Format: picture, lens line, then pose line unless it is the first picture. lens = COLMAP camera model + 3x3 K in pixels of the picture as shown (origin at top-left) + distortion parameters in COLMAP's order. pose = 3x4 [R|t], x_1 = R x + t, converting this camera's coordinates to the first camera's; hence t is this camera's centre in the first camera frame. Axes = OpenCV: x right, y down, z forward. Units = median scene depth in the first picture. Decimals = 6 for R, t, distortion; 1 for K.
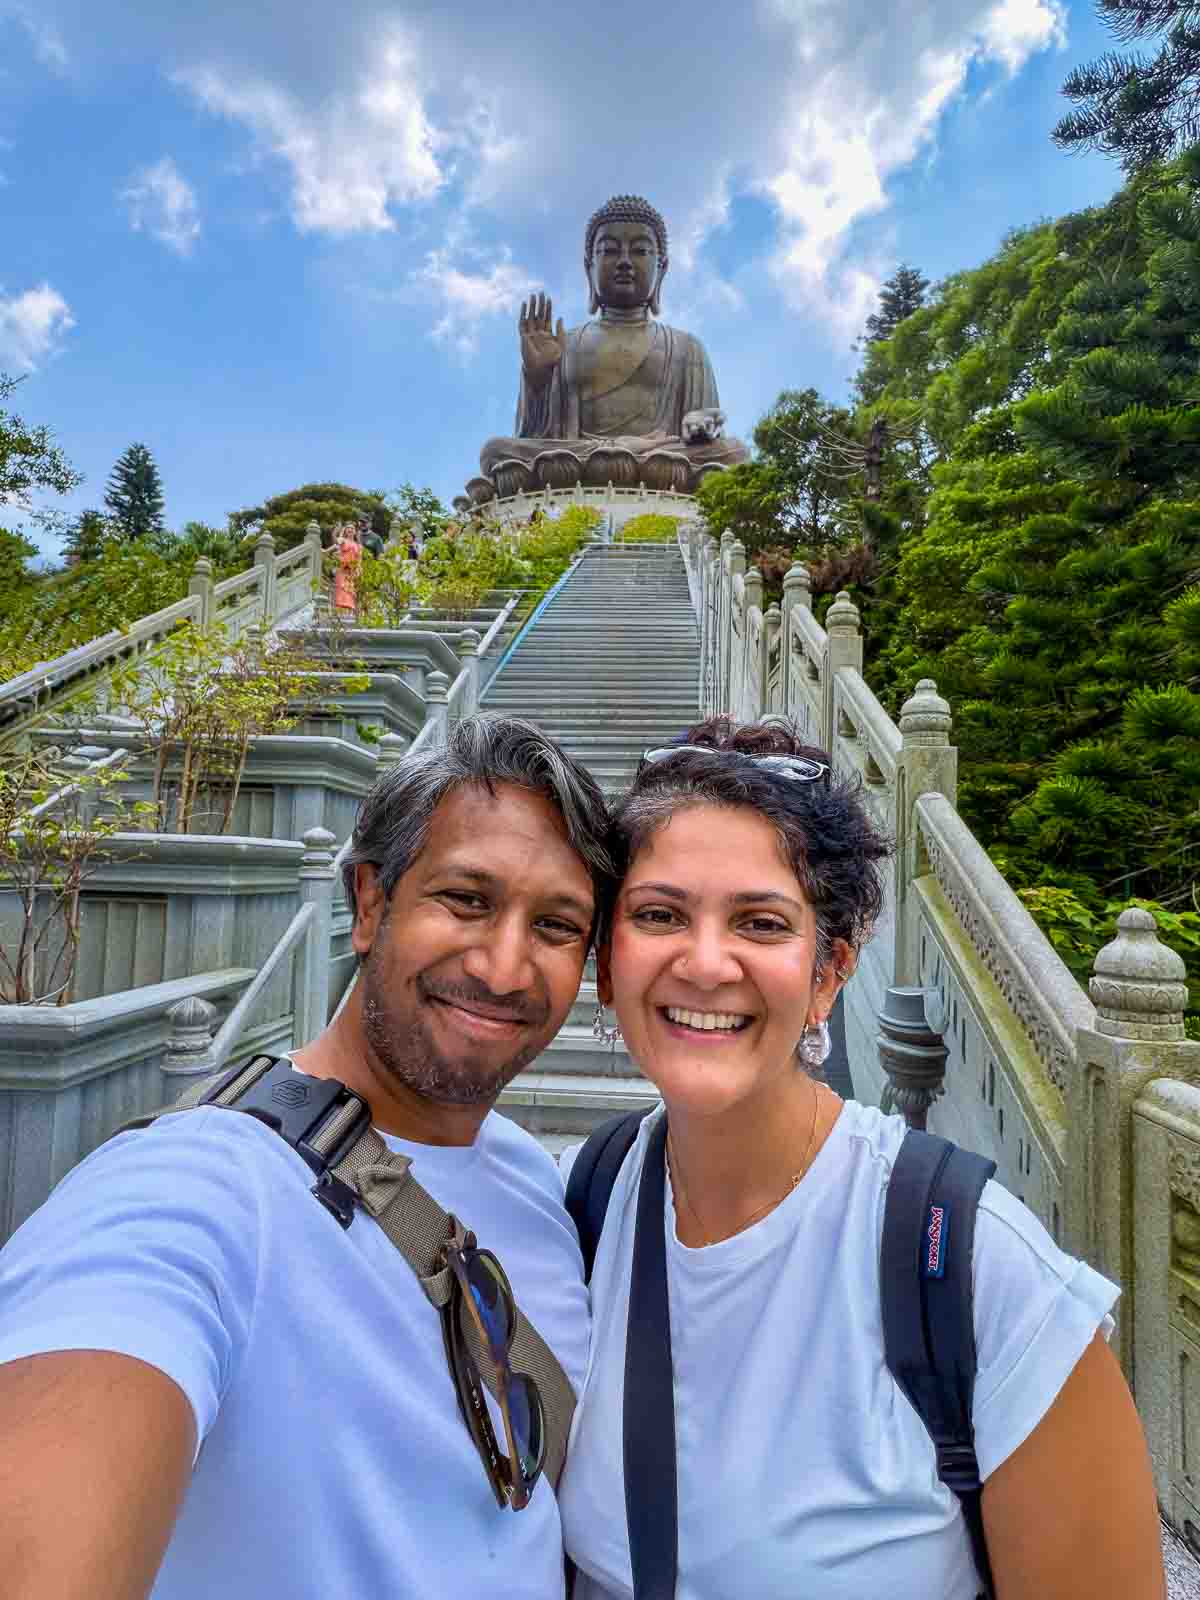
lens RADIAL K [[848.0, 0, 600.0], [0, 848.0, 800.0], [0, 0, 1]] dist [0.000896, 0.000097]
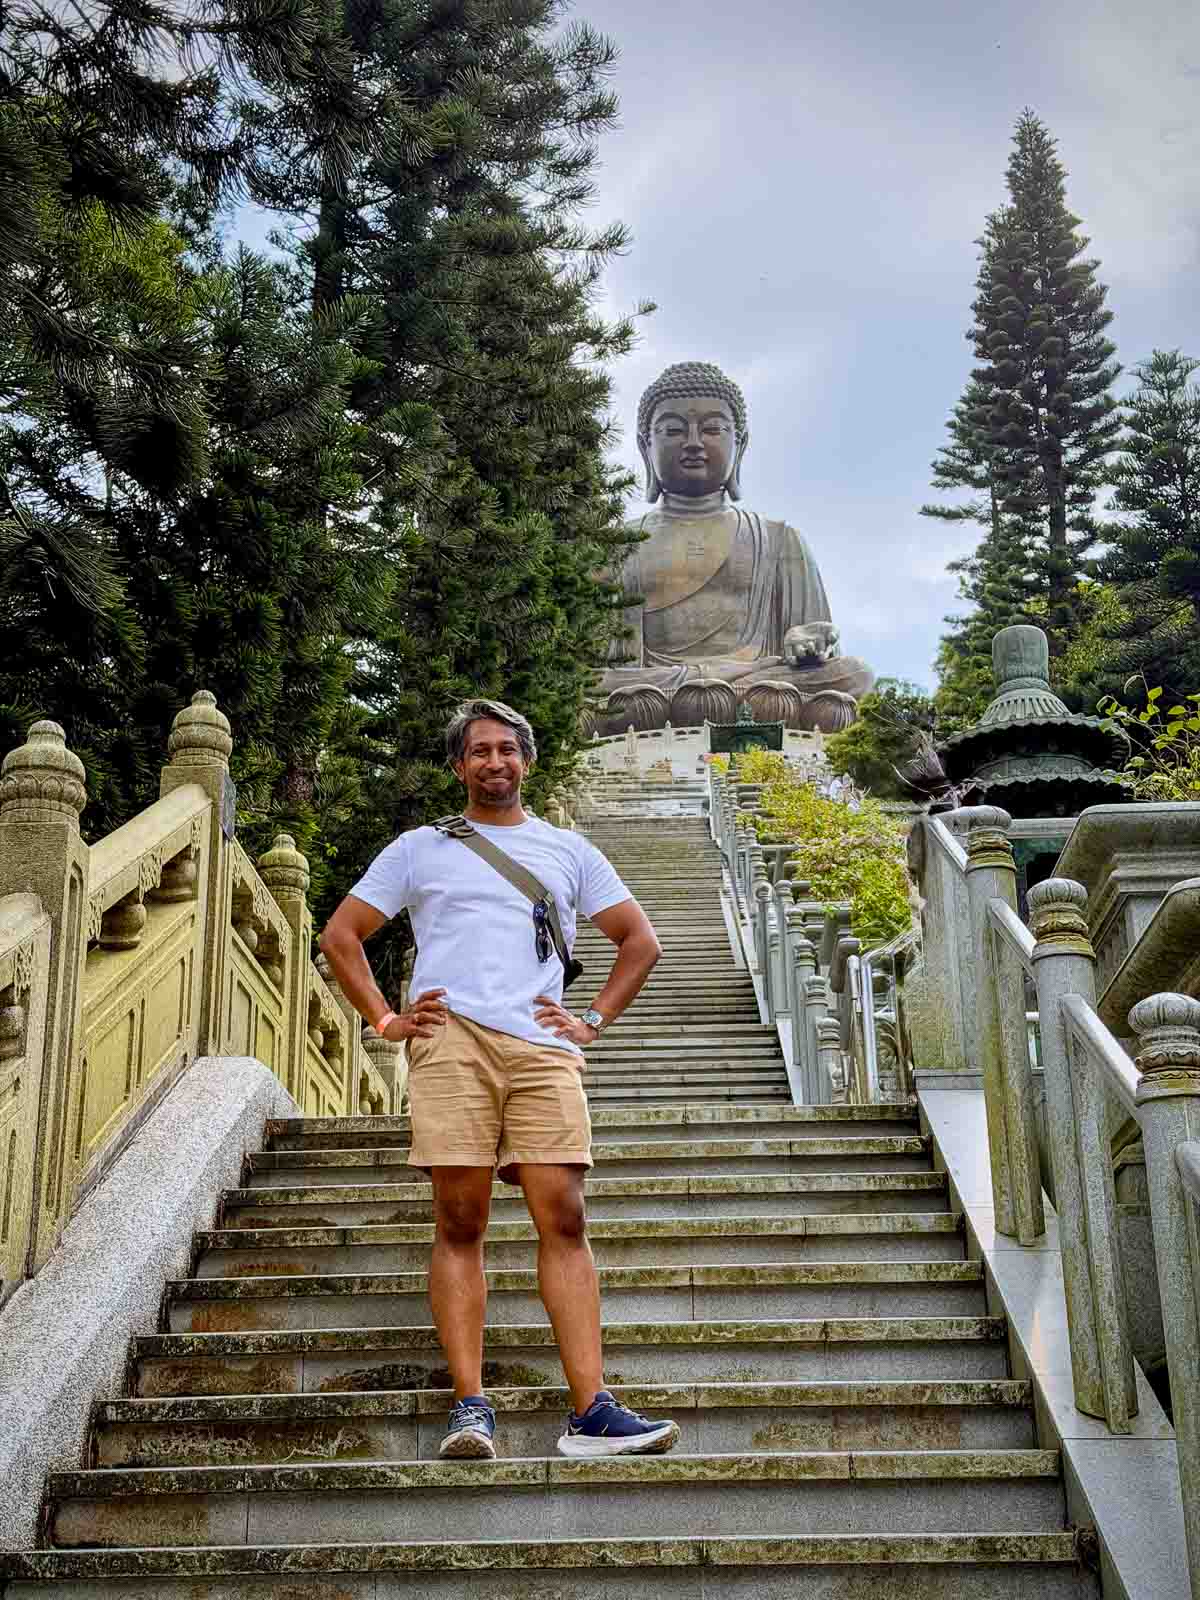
lens RADIAL K [[2198.3, 0, 600.0], [0, 2198.3, 800.0], [0, 0, 1]] dist [-0.264219, -0.001695]
pose [[0.999303, -0.028800, 0.023736, -0.110920], [0.034503, 0.955350, -0.293455, 0.248596], [-0.014225, 0.294070, 0.955678, -0.785694]]
